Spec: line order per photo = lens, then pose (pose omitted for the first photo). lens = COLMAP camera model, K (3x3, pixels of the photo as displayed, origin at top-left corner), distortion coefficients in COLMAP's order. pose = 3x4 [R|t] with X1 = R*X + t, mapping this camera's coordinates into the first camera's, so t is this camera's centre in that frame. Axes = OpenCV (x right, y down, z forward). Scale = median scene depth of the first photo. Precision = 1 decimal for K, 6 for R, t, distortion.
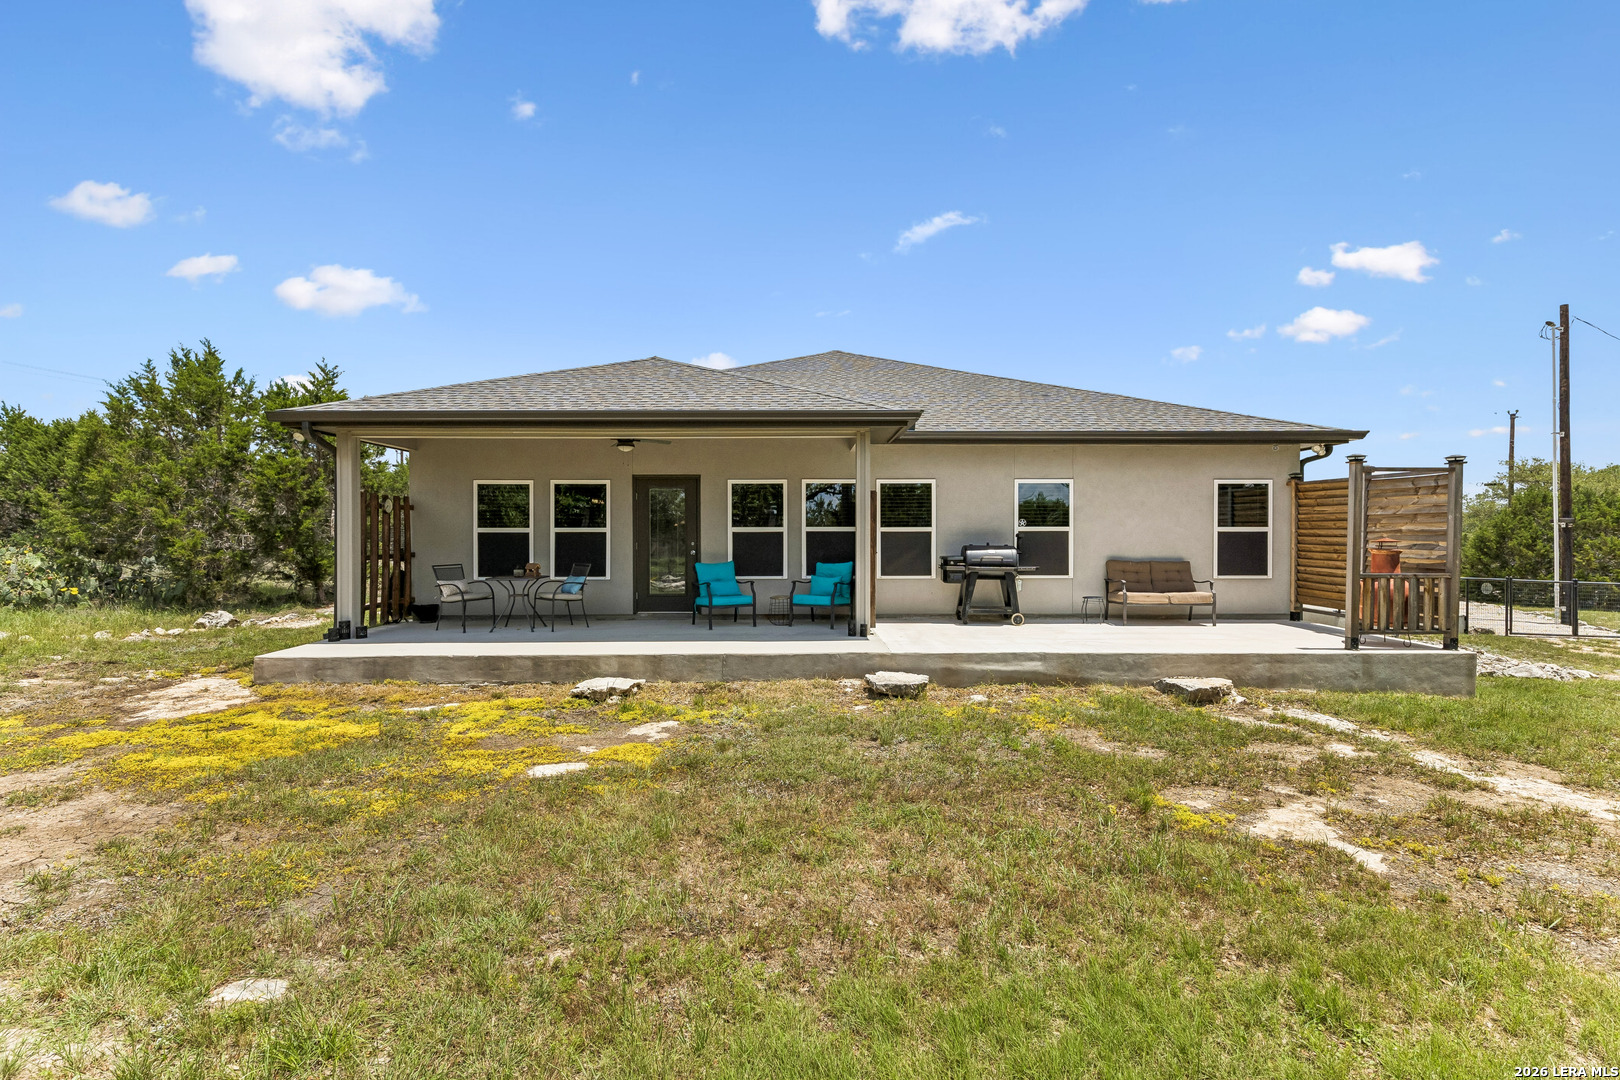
lens RADIAL K [[738.9, 0, 806.1], [0, 738.9, 540.7], [0, 0, 1]] dist [-0.000384, -0.000544]
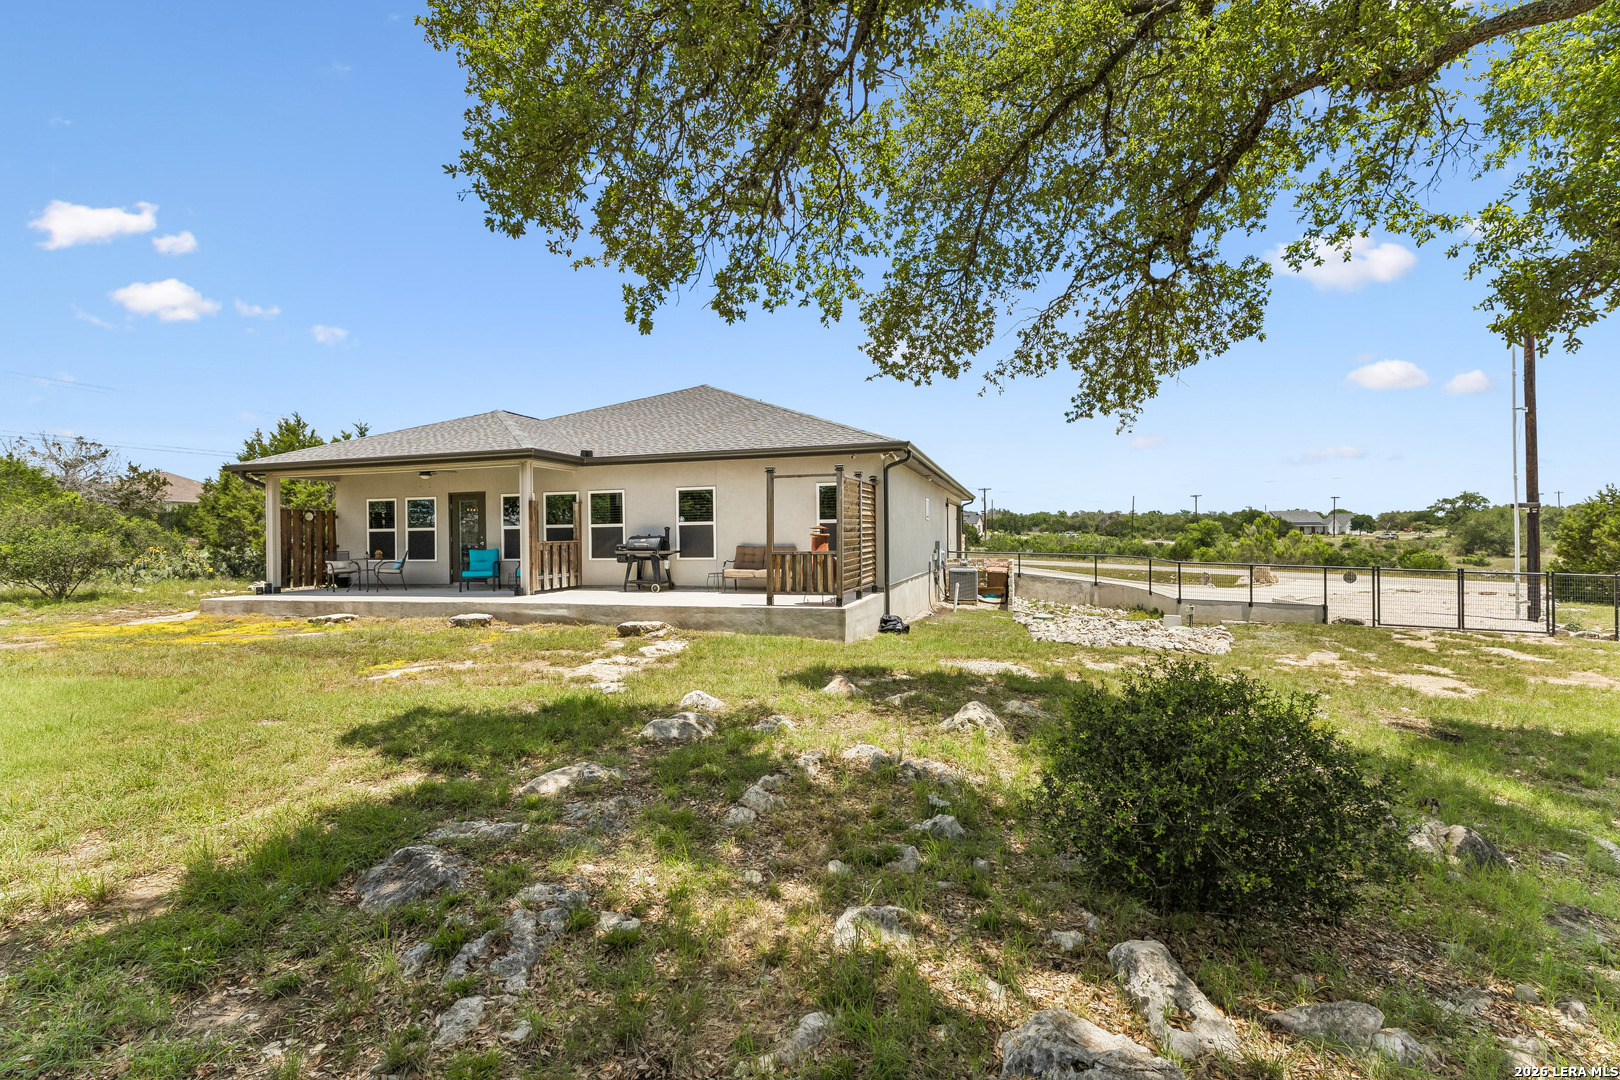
lens RADIAL K [[738.9, 0, 810.9], [0, 738.9, 536.3], [0, 0, 1]] dist [-0.000384, -0.000544]
pose [[0.956452, -0.011781, -0.291651, 0.931294], [0.009672, 0.999916, -0.008672, 0.021475], [0.291729, 0.005474, 0.956485, -0.245770]]
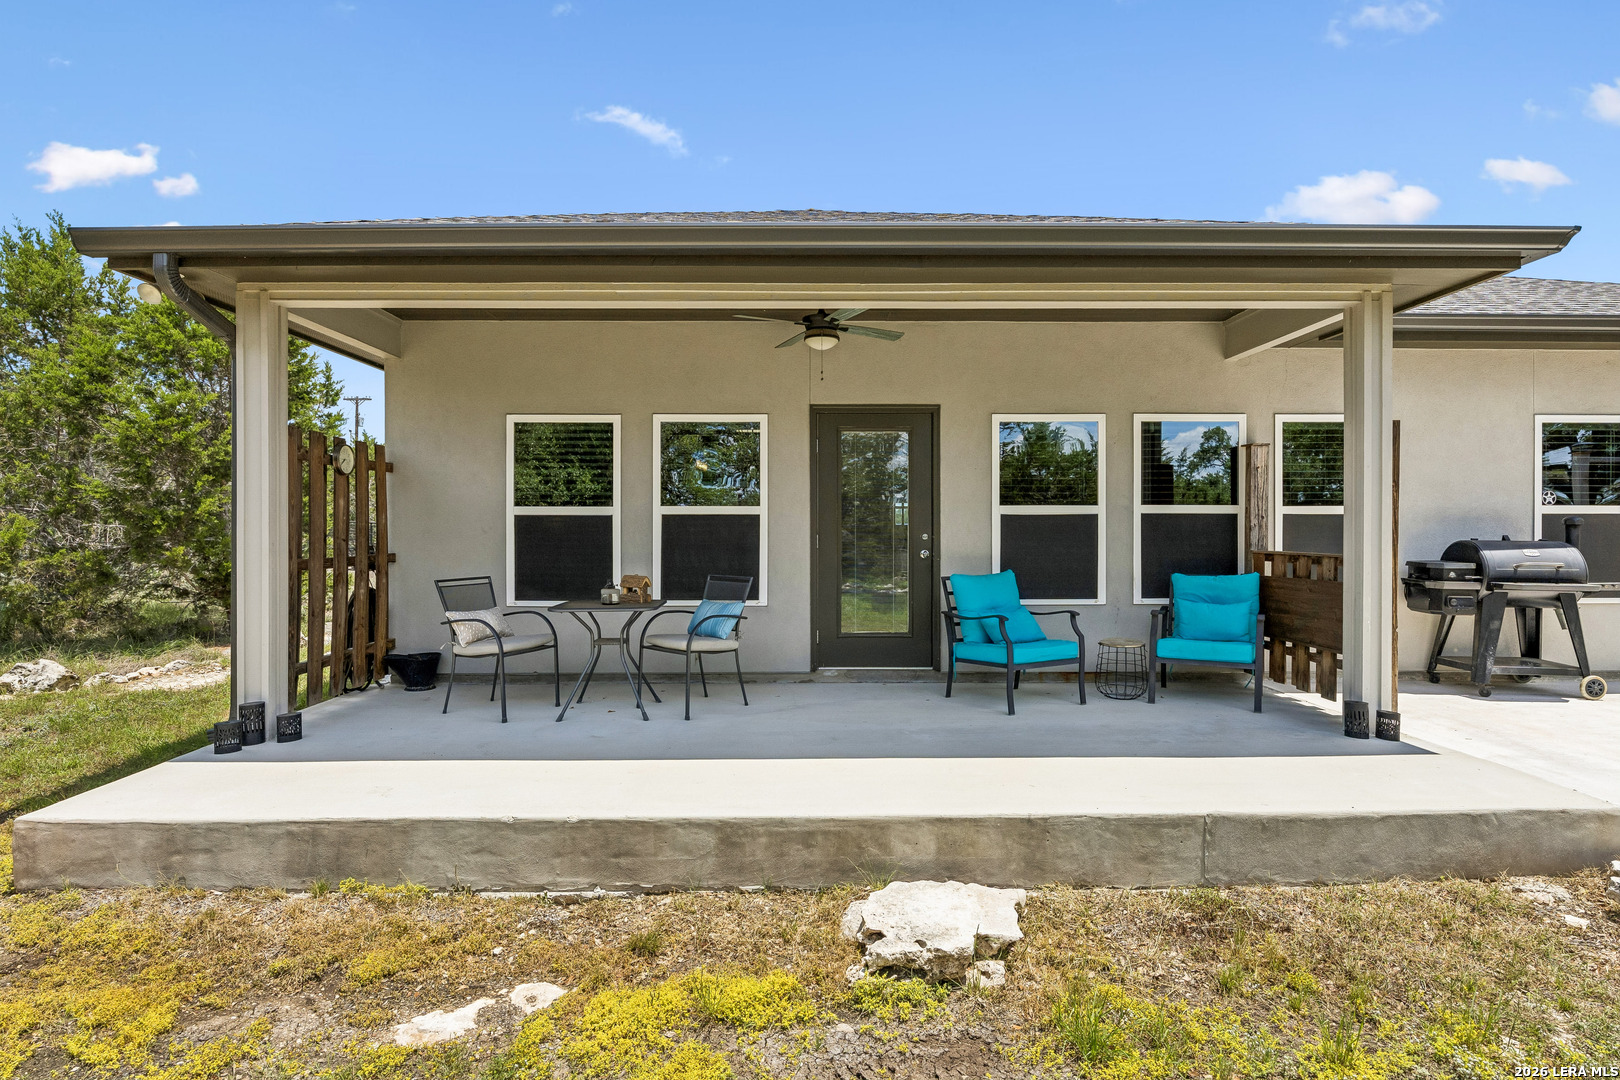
lens RADIAL K [[841.5, 0, 804.8], [0, 841.5, 540.2], [0, 0, 1]] dist [-0.009967, -0.001055]
pose [[0.999964, 0.000539, -0.008522, -0.233727], [-0.000538, 1.000000, 0.000072, 0.006183], [0.008522, -0.000067, 0.999964, 0.406724]]
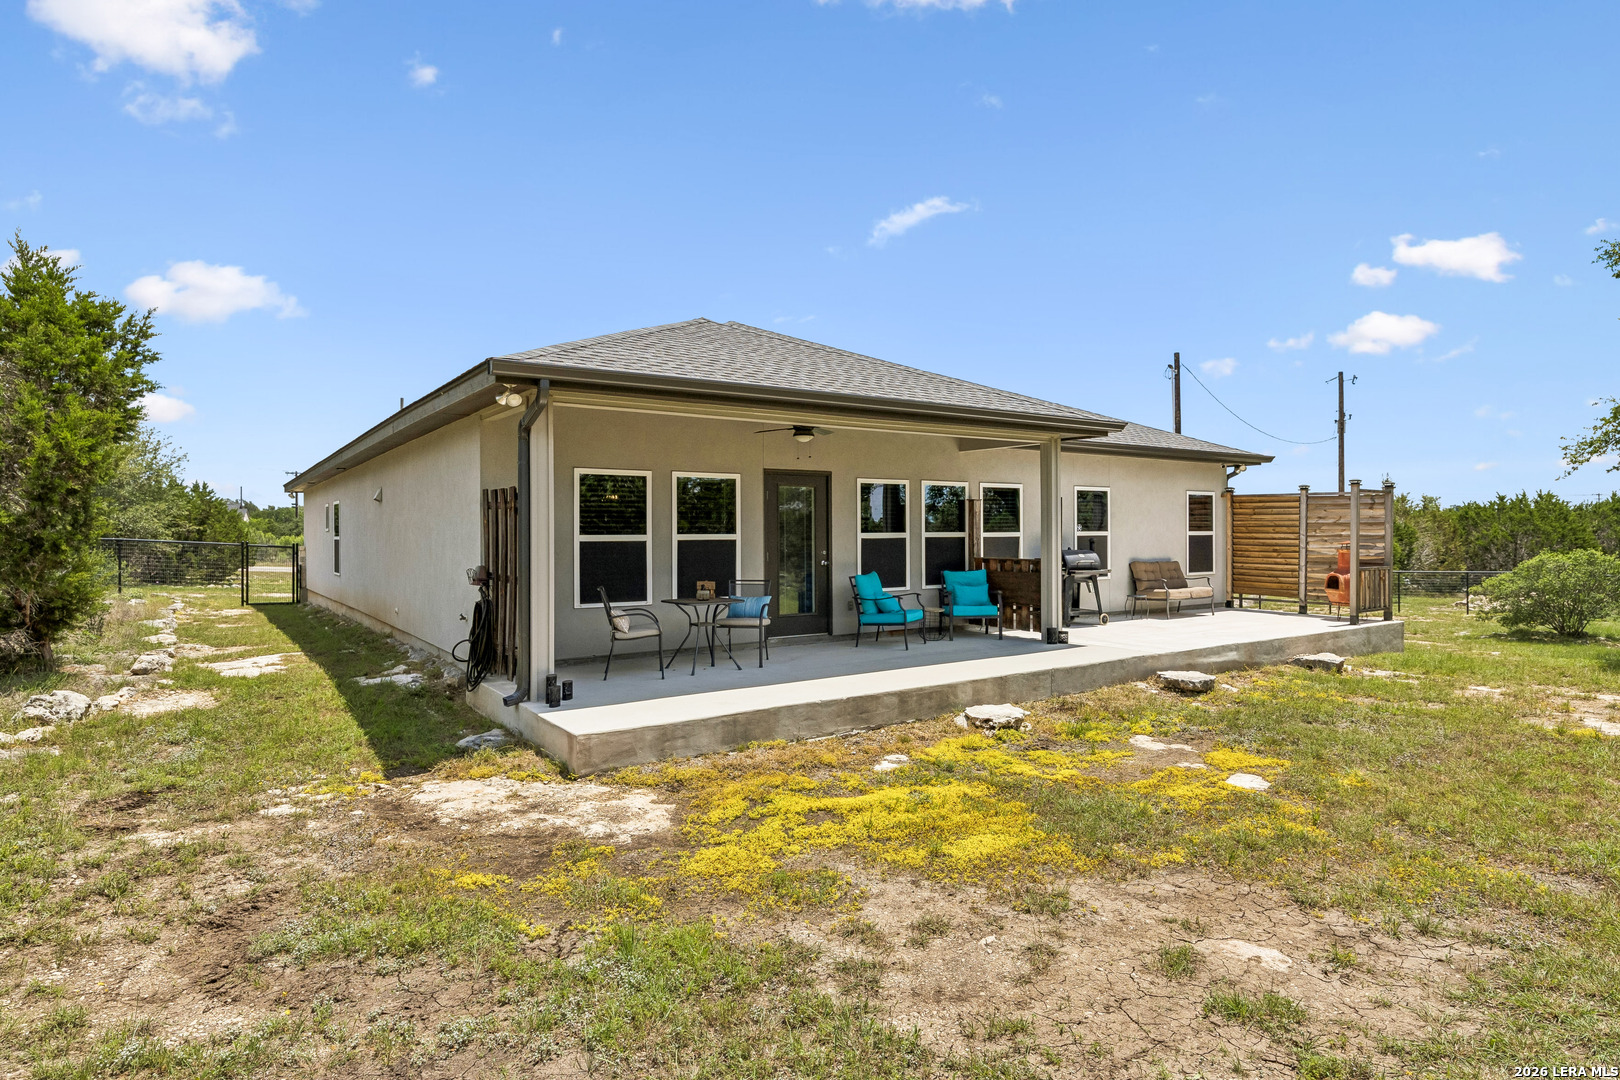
lens RADIAL K [[899.7, 0, 813.3], [0, 899.7, 533.7], [0, 0, 1]] dist [-0.003846, 0.000941]
pose [[0.830064, -0.003990, 0.557654, -0.740382], [0.008696, 0.999945, -0.005790, -0.011928], [-0.557601, 0.009655, 0.830053, 0.152653]]
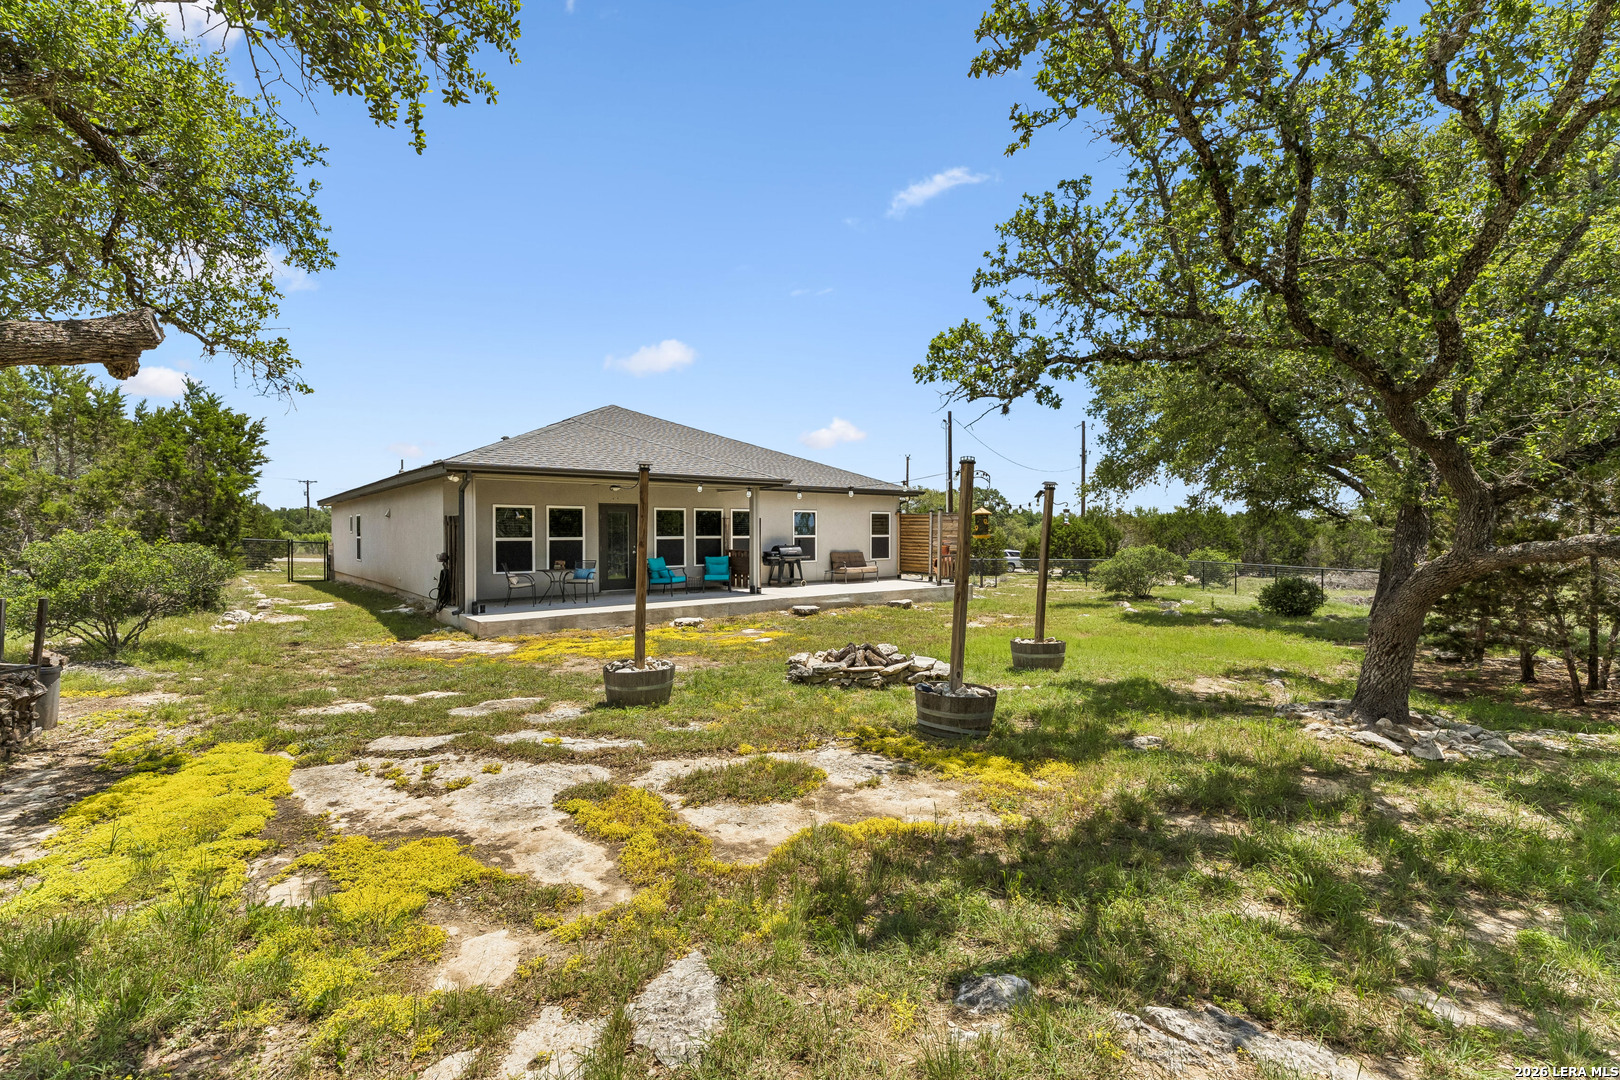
lens RADIAL K [[738.9, 0, 813.5], [0, 738.9, 543.0], [0, 0, 1]] dist [-0.000384, -0.000544]
pose [[0.780433, -0.011159, 0.625139, -0.857307], [0.006450, 0.999931, 0.009796, -0.017384], [-0.625206, -0.003612, 0.780452, -0.500965]]
